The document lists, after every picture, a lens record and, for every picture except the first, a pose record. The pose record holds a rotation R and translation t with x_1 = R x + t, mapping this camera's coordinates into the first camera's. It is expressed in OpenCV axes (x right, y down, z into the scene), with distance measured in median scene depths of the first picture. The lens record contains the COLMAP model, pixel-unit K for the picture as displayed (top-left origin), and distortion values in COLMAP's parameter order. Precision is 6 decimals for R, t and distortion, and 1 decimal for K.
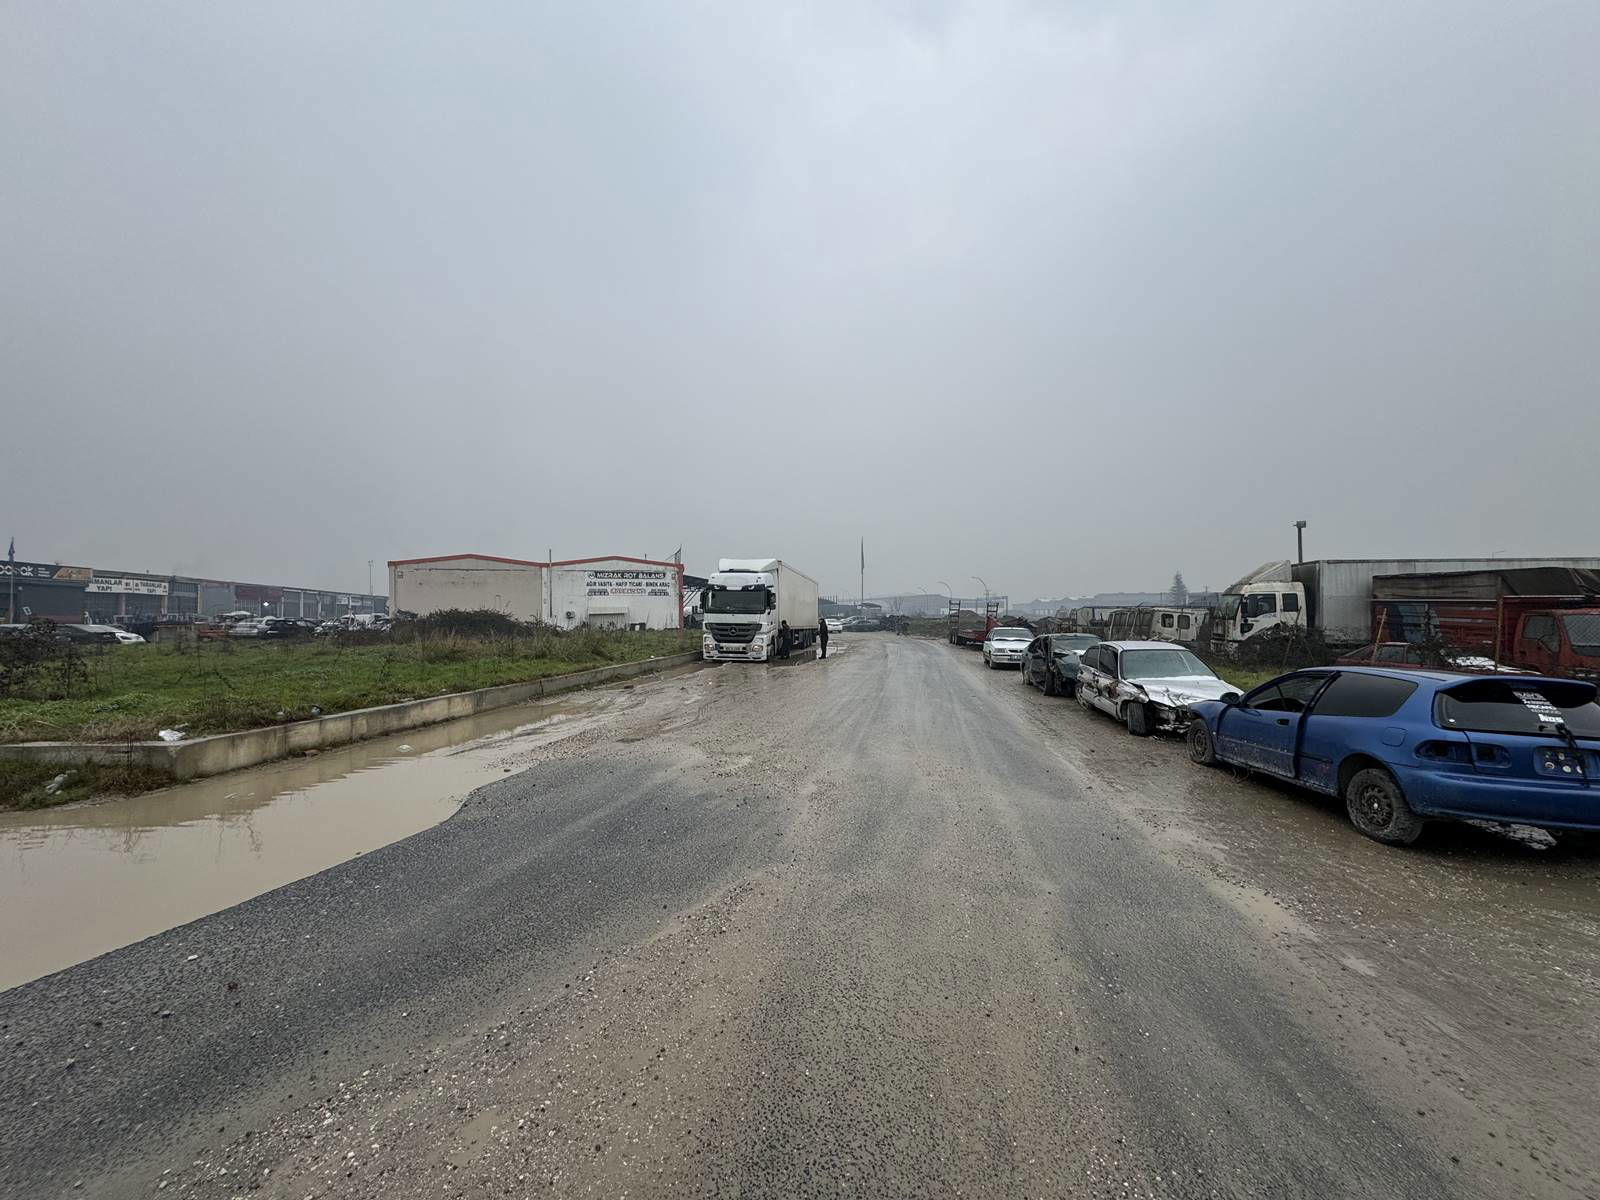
lens RADIAL K [[633.1, 0, 800.4], [0, 633.1, 600.8], [0, 0, 1]] dist [-0.002723, 0.000409]
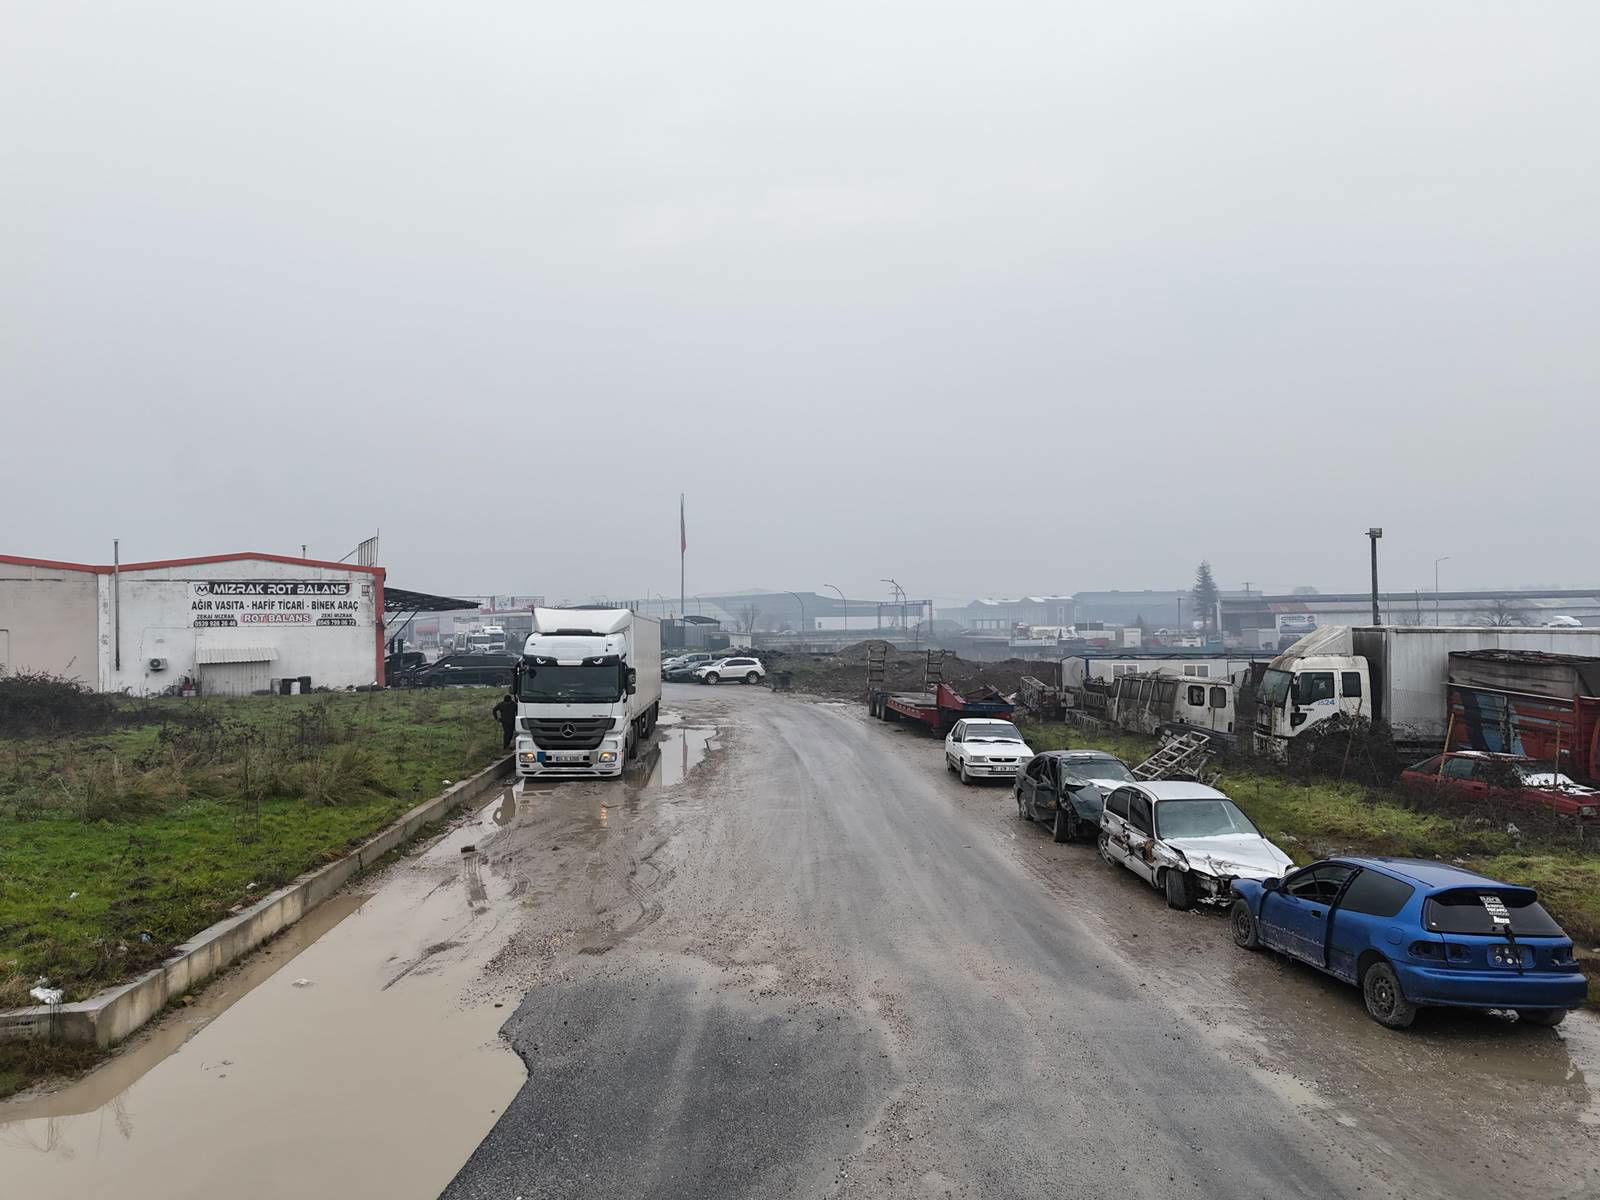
lens RADIAL K [[1173.0, 0, 802.7], [0, 1173.0, 597.2], [0, 0, 1]] dist [0.077247, -0.068861]
pose [[0.977668, 0.001588, 0.210148, -0.124535], [-0.001428, 0.999999, -0.000910, -0.084379], [-0.210149, 0.000589, 0.977669, -0.193030]]
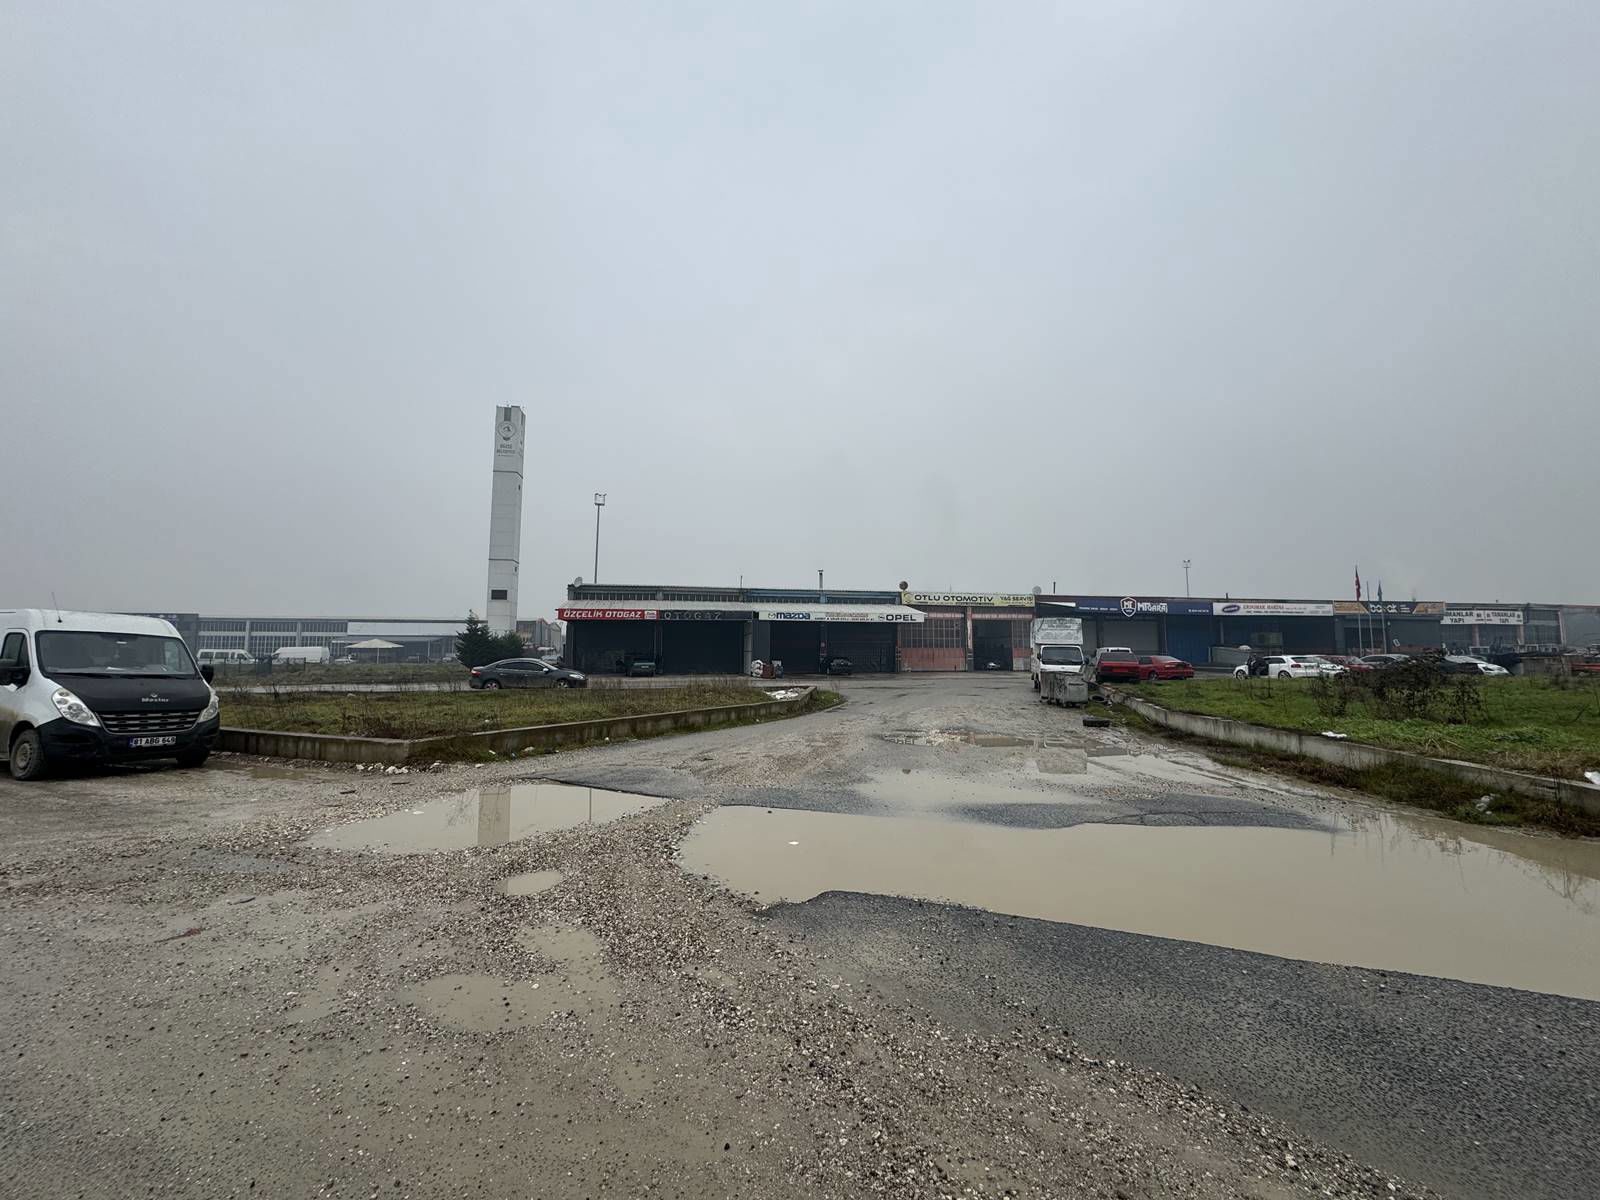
lens RADIAL K [[633.1, 0, 800.4], [0, 633.1, 600.8], [0, 0, 1]] dist [-0.002723, 0.000409]
pose [[-0.064288, -0.077161, -0.994944, -0.006780], [0.027741, 0.996483, -0.079073, 0.000717], [0.997546, -0.032684, -0.061921, -0.018174]]
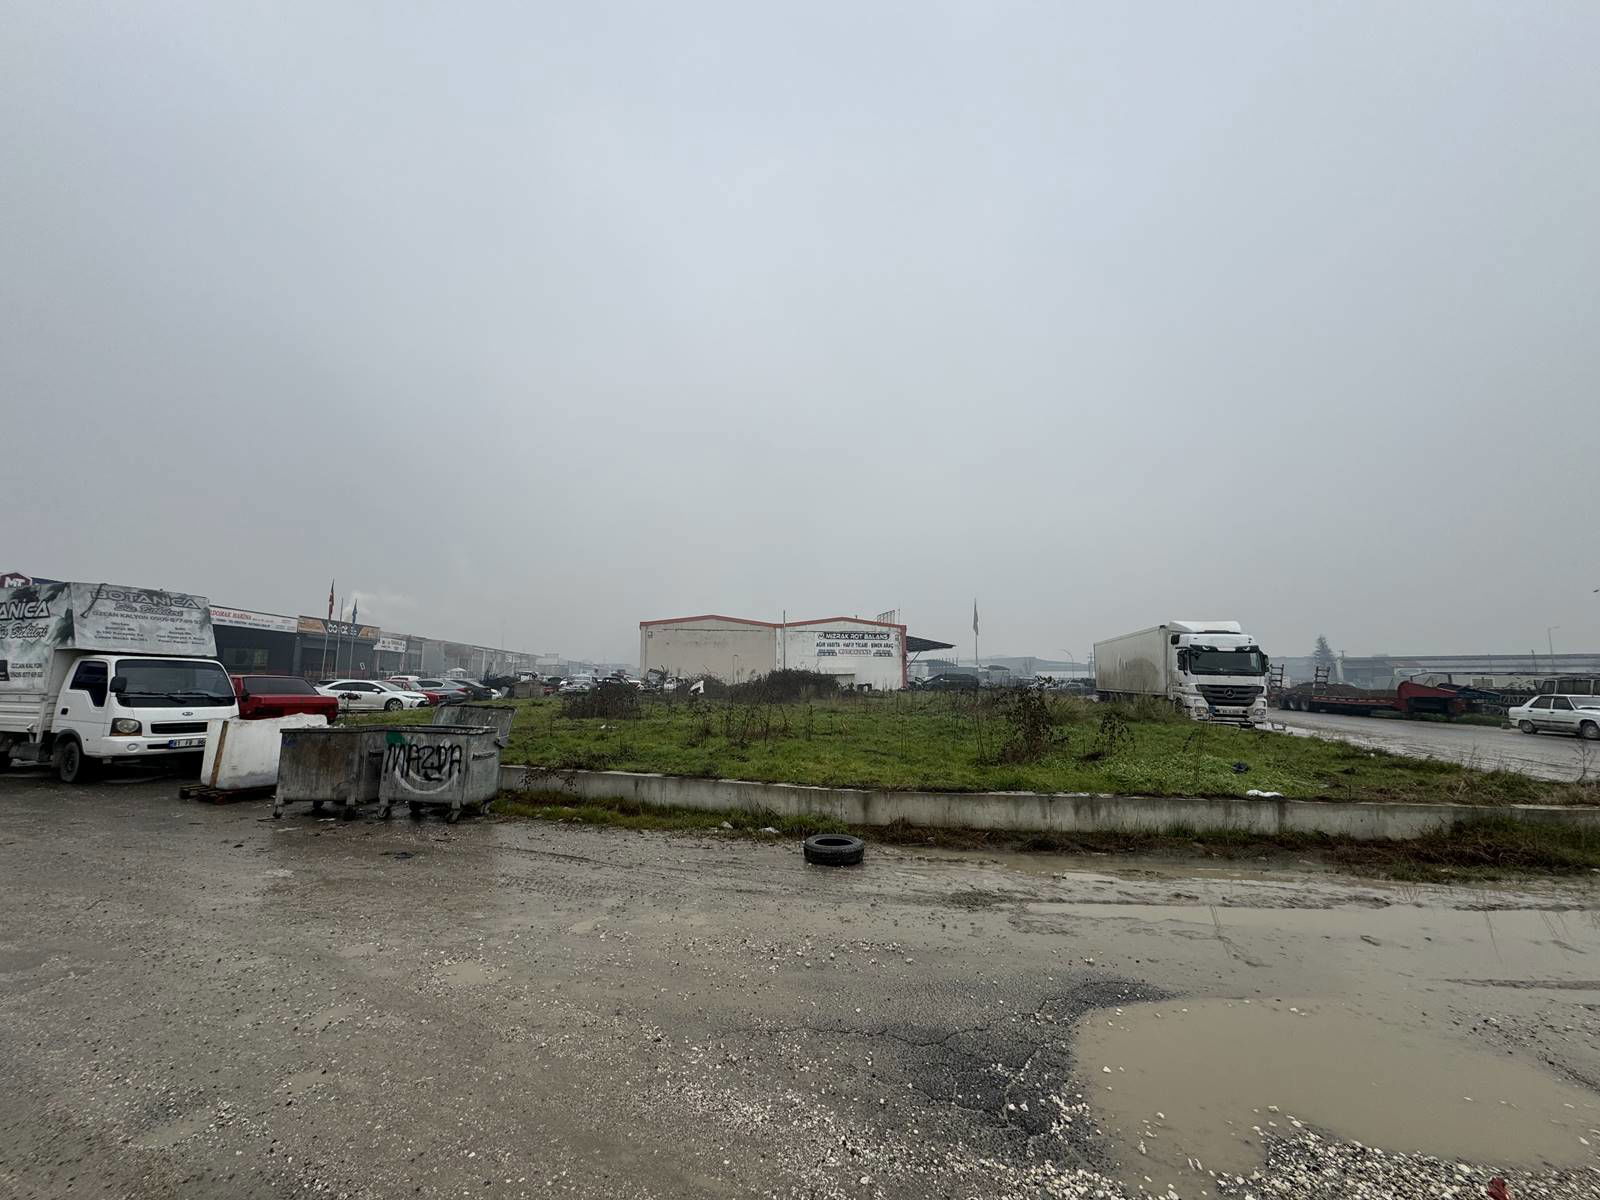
lens RADIAL K [[633.1, 0, 800.4], [0, 633.1, 600.8], [0, 0, 1]] dist [-0.002723, 0.000409]
pose [[0.995038, -0.001356, -0.099482, -0.664364], [-0.008222, 0.995366, -0.095811, 0.003163], [0.099151, 0.096153, 0.990416, -0.035504]]
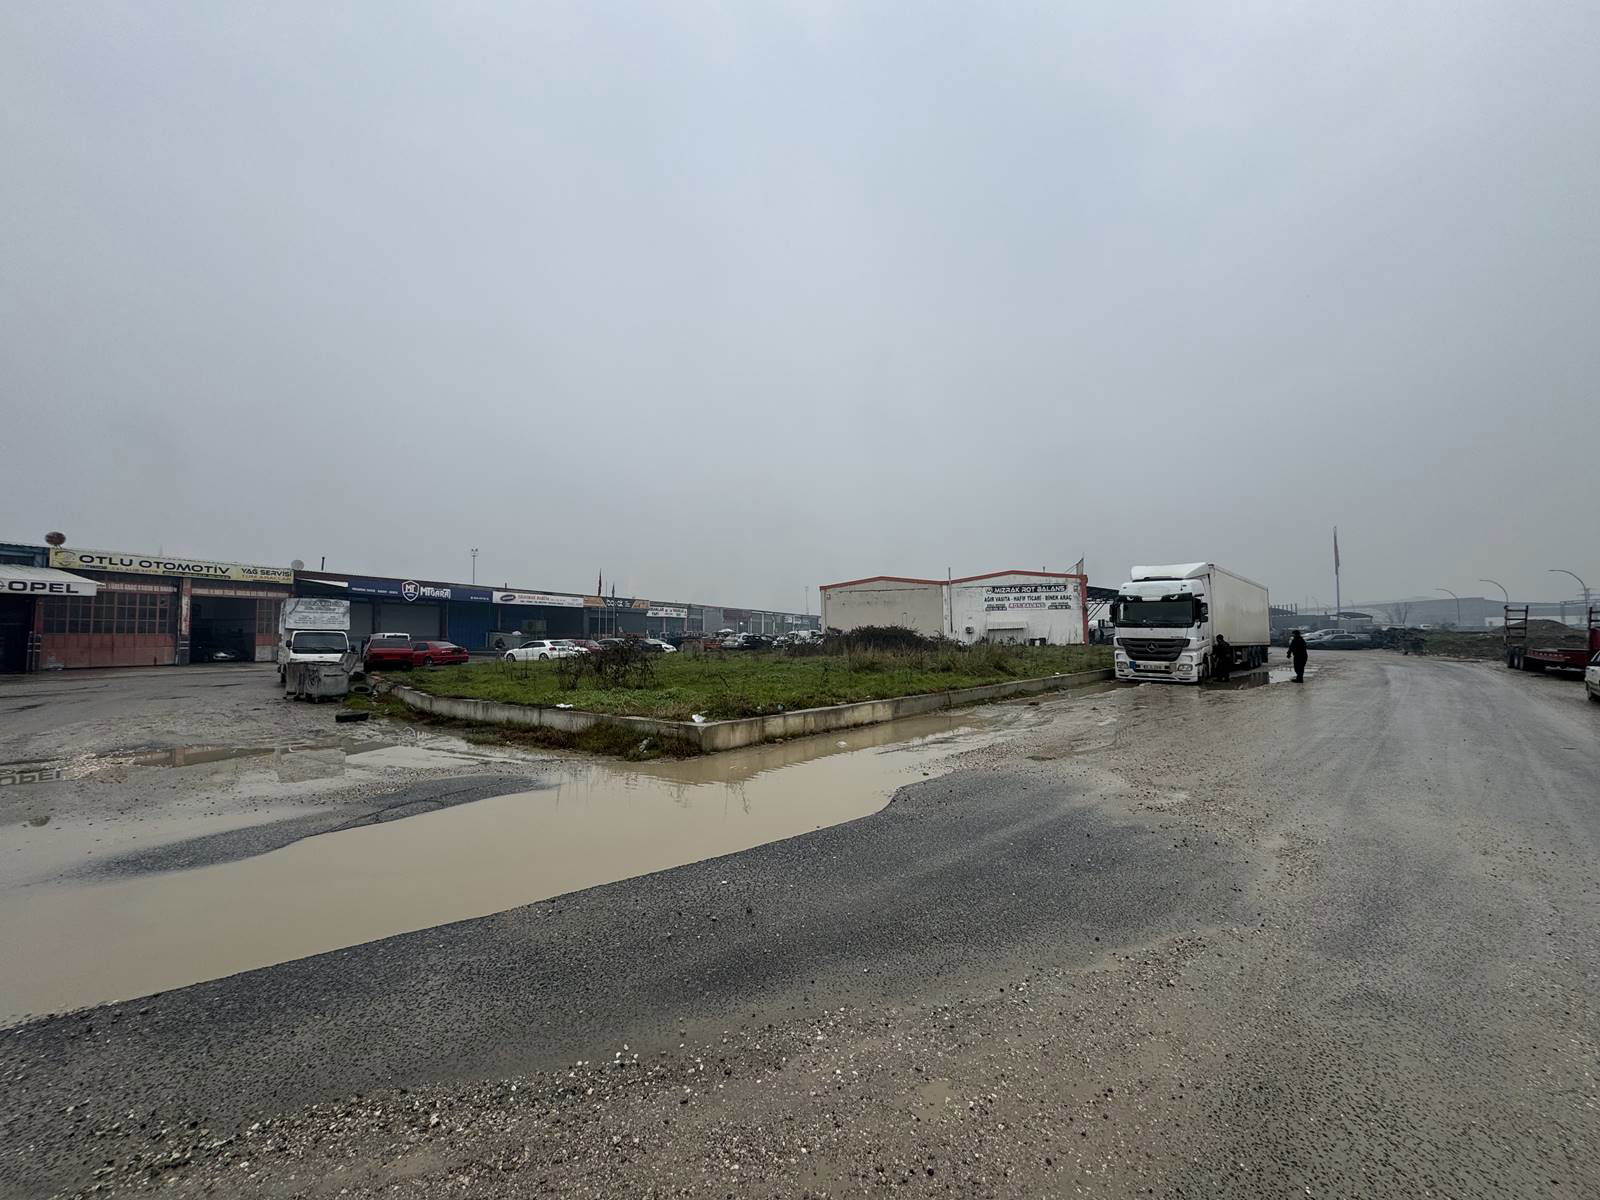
lens RADIAL K [[633.1, 0, 800.4], [0, 633.1, 600.8], [0, 0, 1]] dist [-0.002723, 0.000409]
pose [[0.820922, -0.032329, -0.570125, -0.003838], [0.018699, 0.999383, -0.029745, 0.000046], [0.570735, 0.013758, 0.821019, -0.005067]]
